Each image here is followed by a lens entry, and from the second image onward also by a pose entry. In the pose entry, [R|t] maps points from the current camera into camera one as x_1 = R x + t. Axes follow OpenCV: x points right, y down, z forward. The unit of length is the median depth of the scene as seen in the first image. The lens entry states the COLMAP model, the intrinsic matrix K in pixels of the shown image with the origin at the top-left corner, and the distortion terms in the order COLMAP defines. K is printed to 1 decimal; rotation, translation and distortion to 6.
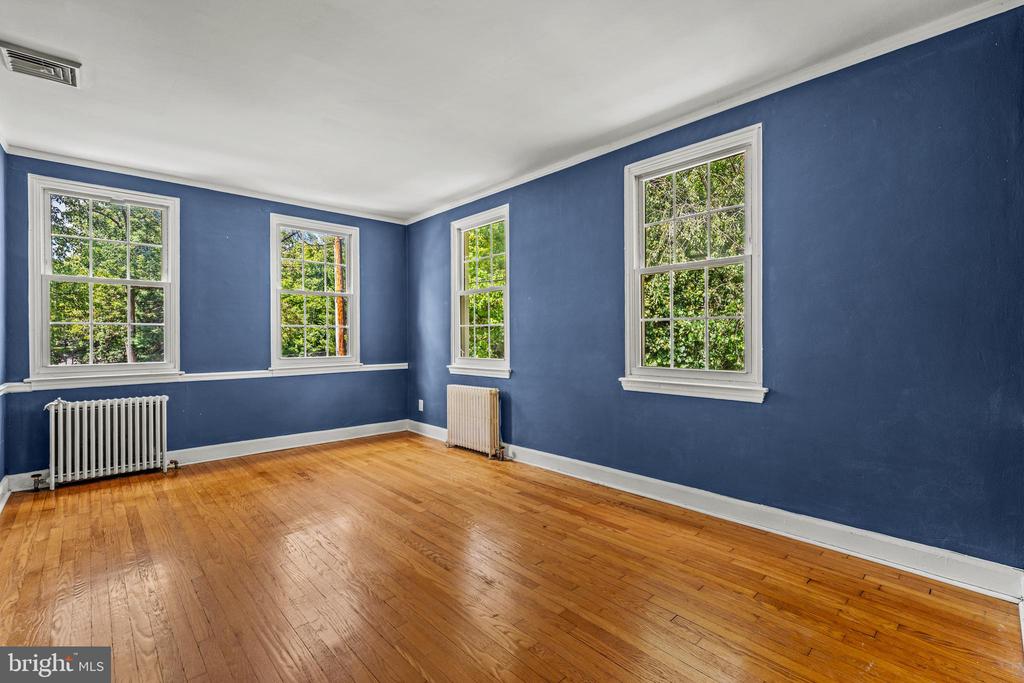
lens RADIAL K [[460.2, 0, 510.5], [0, 460.2, 346.3], [0, 0, 1]] dist [-0.004230, 0.002329]
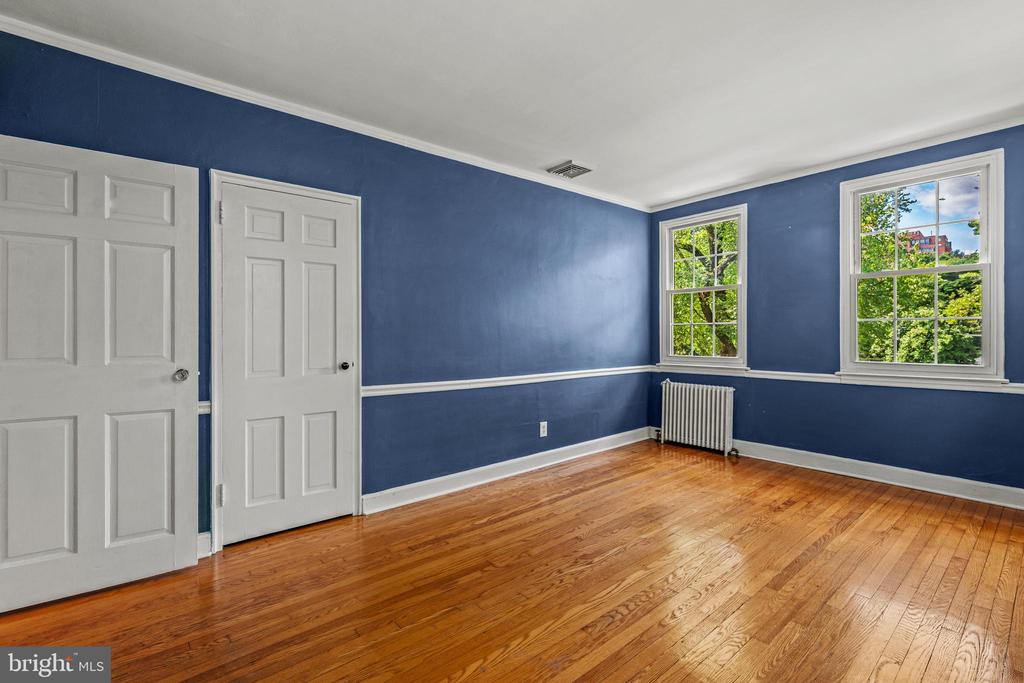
lens RADIAL K [[460.2, 0, 506.1], [0, 460.2, 337.0], [0, 0, 1]] dist [-0.004230, 0.002329]
pose [[-0.073142, -0.000452, -0.997321, 0.391850], [-0.020249, 0.999794, 0.001032, -0.004327], [0.997116, 0.020270, -0.073136, 0.551933]]
